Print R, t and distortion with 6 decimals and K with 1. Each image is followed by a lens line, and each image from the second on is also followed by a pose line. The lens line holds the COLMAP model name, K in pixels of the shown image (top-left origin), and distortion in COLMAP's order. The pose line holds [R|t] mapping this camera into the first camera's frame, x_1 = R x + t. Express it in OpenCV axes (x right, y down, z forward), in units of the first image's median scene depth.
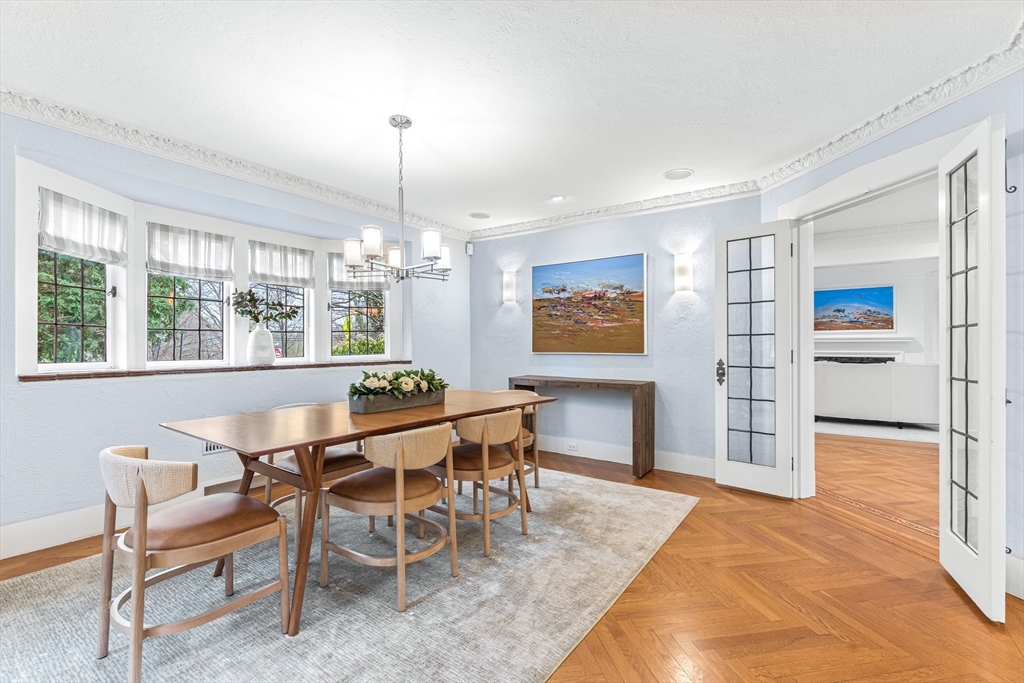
lens RADIAL K [[455.7, 0, 512.2], [0, 455.7, 340.9], [0, 0, 1]] dist [0.000508, 0.000404]
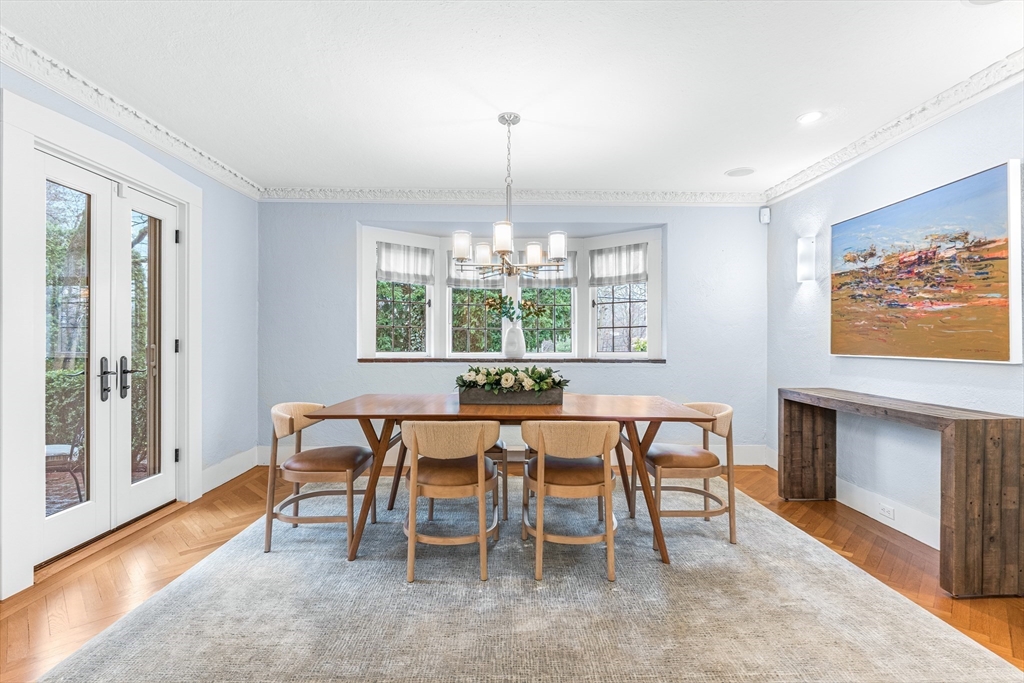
lens RADIAL K [[481.9, 0, 507.9], [0, 481.9, 342.2], [0, 0, 1]] dist [0.004594, 0.000700]
pose [[0.592316, 0.006546, -0.805679, 0.374632], [0.001923, 0.999953, 0.009538, 0.000328], [0.805704, -0.007199, 0.592275, 0.225574]]
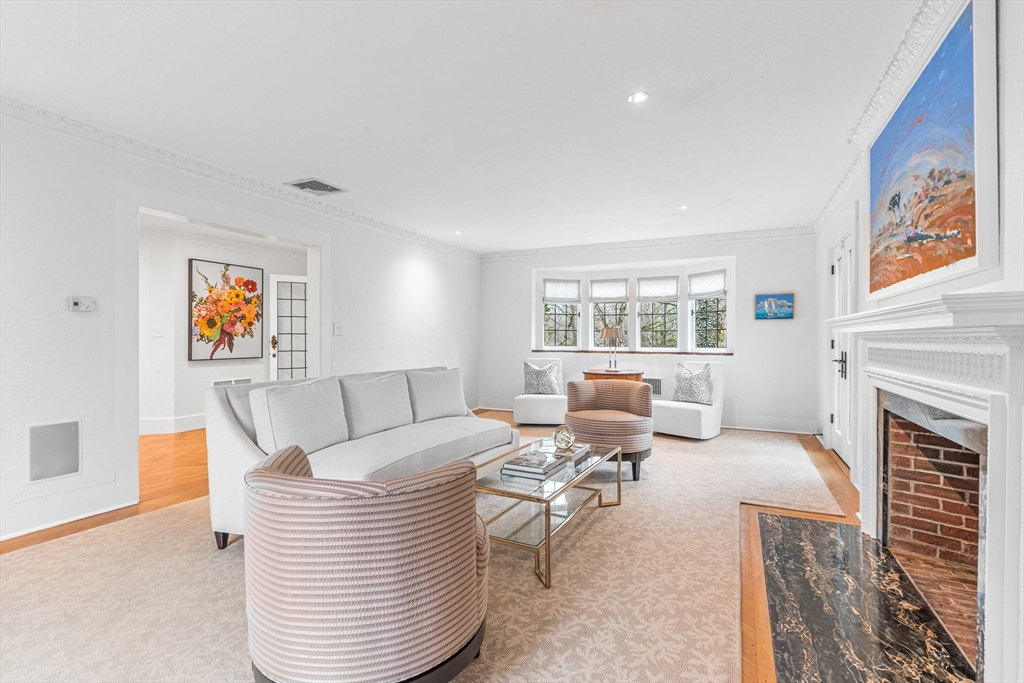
lens RADIAL K [[455.7, 0, 511.8], [0, 455.7, 338.8], [0, 0, 1]] dist [0.000508, 0.000404]
pose [[0.169519, 0.007899, -0.985495, 0.956093], [0.003850, 0.999955, 0.008677, -0.009618], [0.985519, -0.005265, 0.169481, 0.224678]]
